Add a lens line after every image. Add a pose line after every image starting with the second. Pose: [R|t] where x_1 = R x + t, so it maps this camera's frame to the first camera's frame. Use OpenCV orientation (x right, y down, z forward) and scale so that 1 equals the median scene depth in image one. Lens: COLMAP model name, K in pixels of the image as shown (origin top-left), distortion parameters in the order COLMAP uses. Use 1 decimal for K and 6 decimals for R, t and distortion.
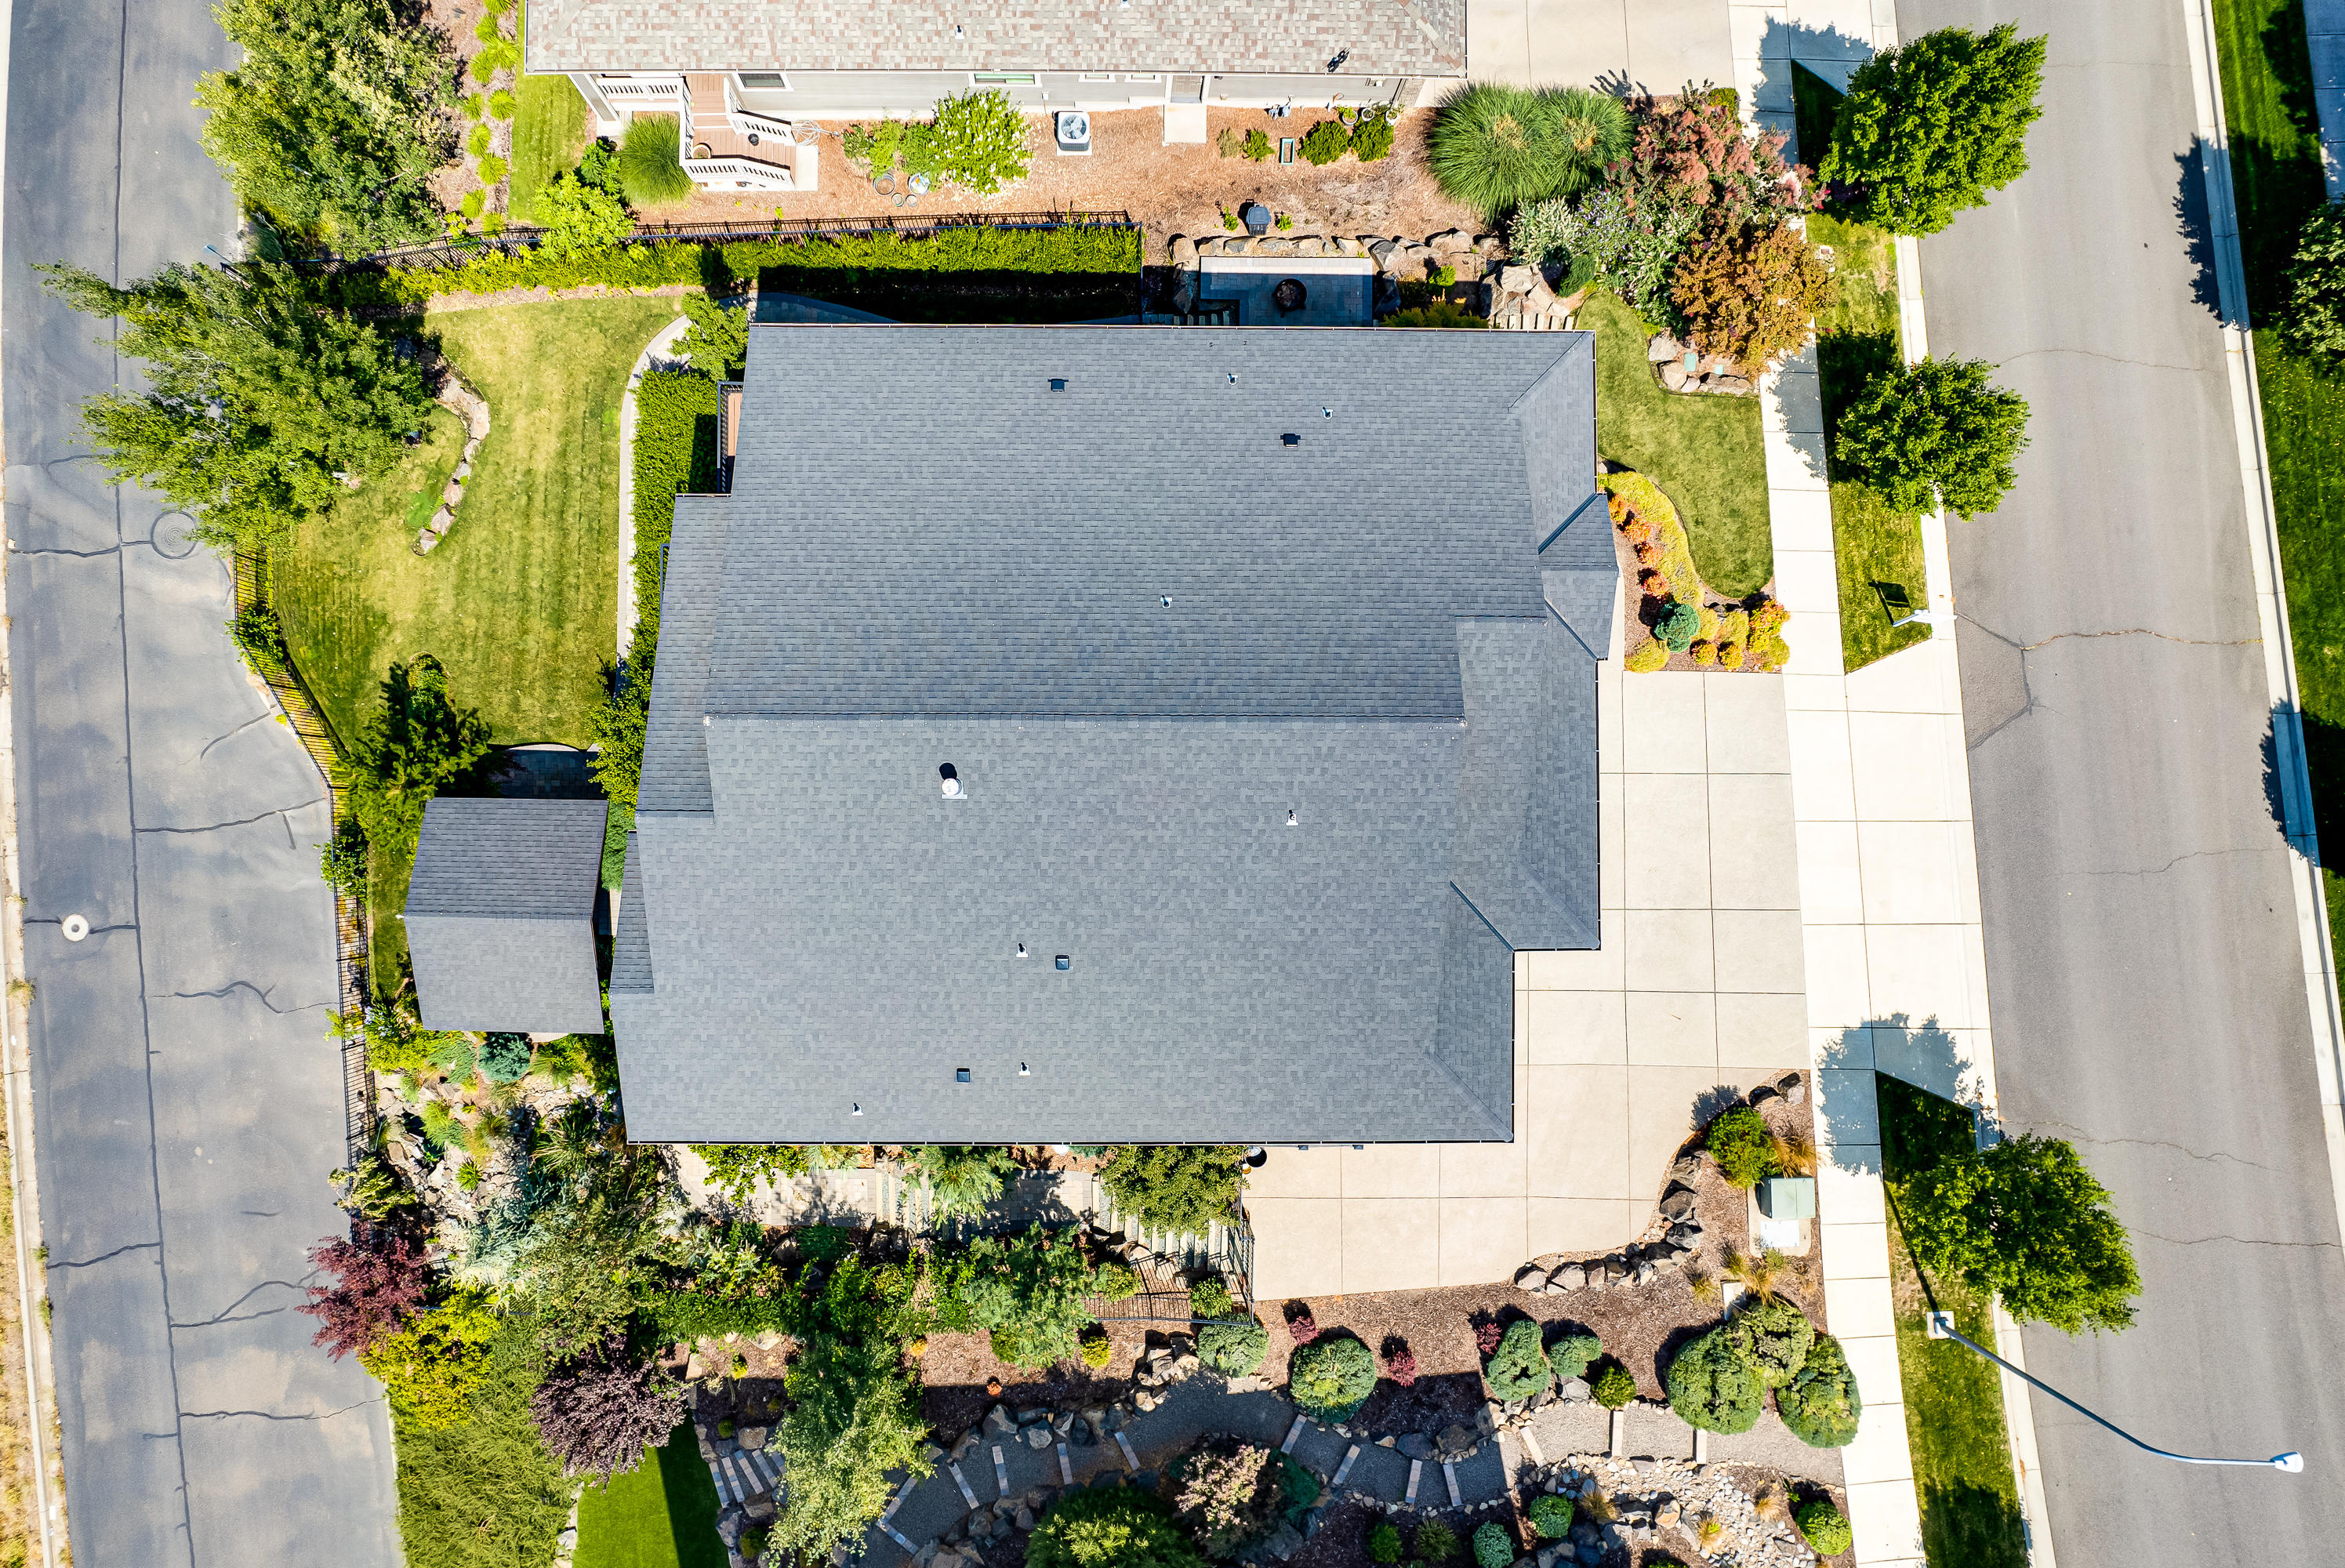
lens RADIAL K [[1747.6, 0, 1172.5], [0, 1747.6, 784.0], [0, 0, 1]] dist [-0.057685, 0.000780]
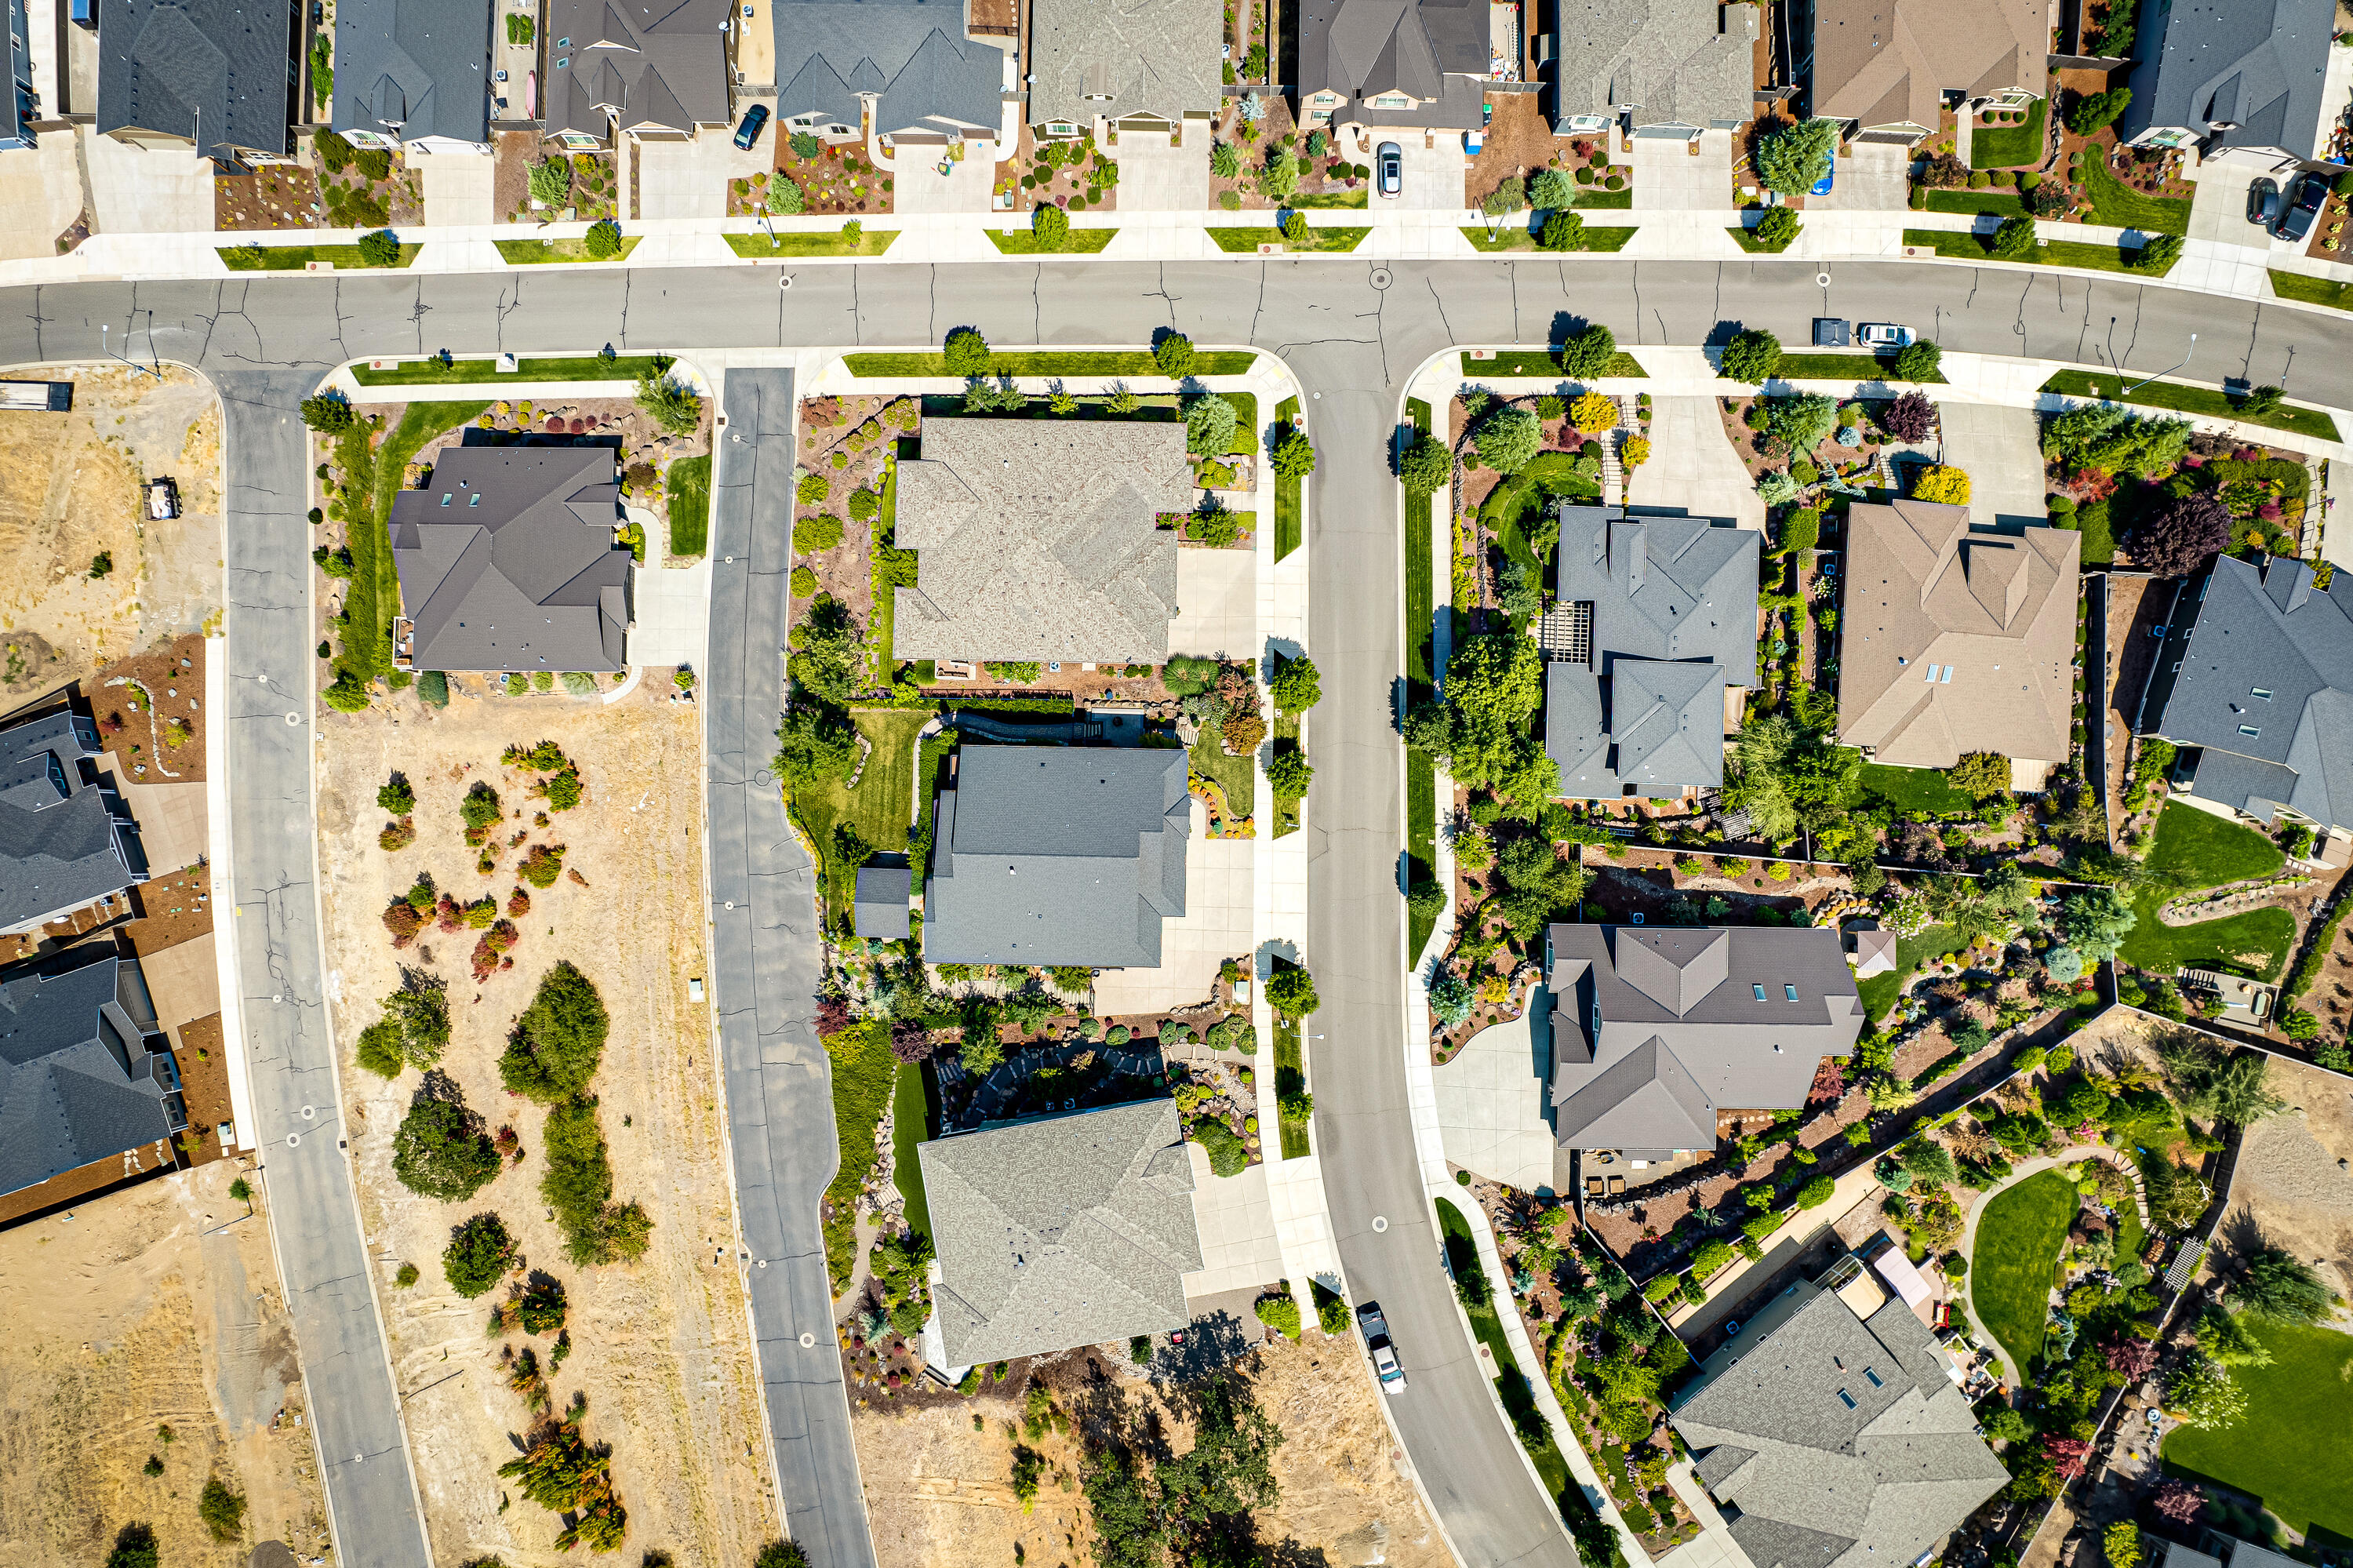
lens RADIAL K [[1504.5, 0, 1192.6], [0, 1504.5, 826.9], [0, 0, 1]] dist [-0.053484, -0.000996]
pose [[0.999693, 0.019184, -0.015705, 0.265337], [-0.019253, 0.999805, -0.004314, -0.070958], [0.015619, 0.004615, 0.999867, -1.915883]]
